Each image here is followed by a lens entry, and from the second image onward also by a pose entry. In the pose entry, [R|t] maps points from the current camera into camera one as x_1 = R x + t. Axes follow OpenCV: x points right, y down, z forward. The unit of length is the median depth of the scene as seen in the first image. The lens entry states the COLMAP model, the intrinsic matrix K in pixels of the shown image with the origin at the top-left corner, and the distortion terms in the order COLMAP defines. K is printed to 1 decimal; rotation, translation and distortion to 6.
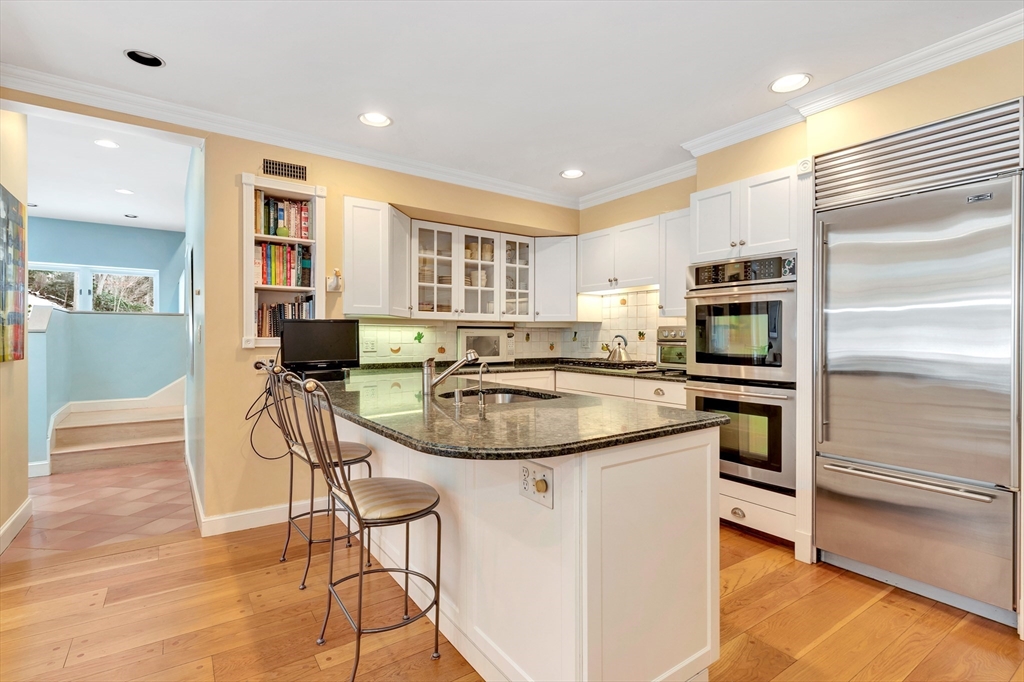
lens RADIAL K [[502.9, 0, 519.8], [0, 502.9, 335.5], [0, 0, 1]] dist [0.010872, 0.000343]
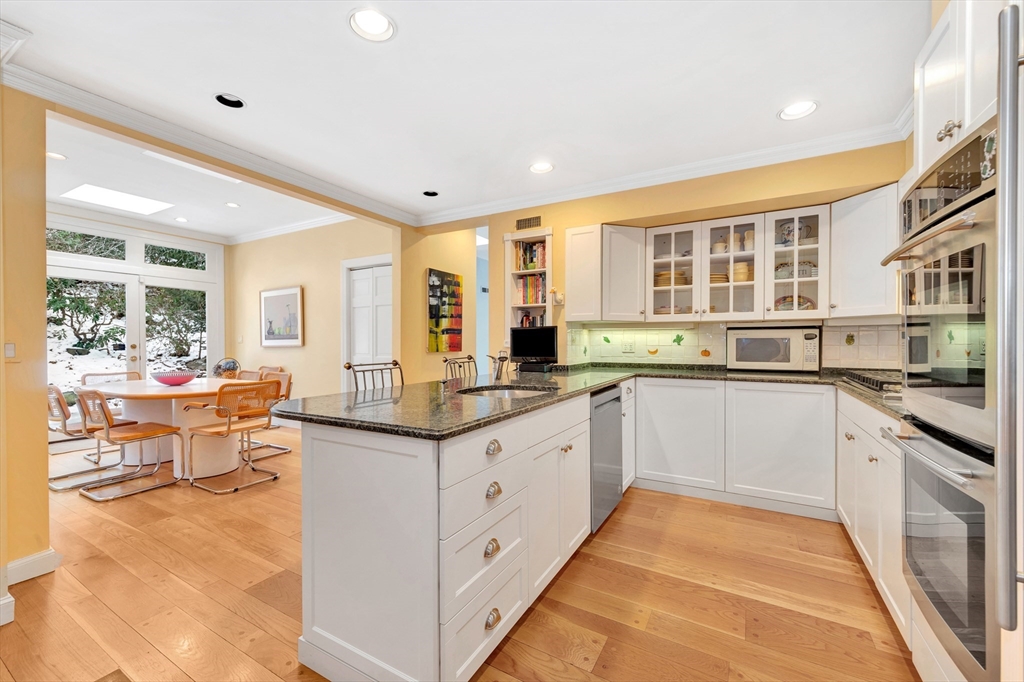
lens RADIAL K [[437.5, 0, 501.9], [0, 437.5, 337.4], [0, 0, 1]] dist [0.004307, 0.000519]
pose [[0.382341, -0.009405, -0.923974, 0.496409], [0.006795, 0.999950, -0.007366, 0.002777], [0.923997, -0.003462, 0.382385, 0.349438]]
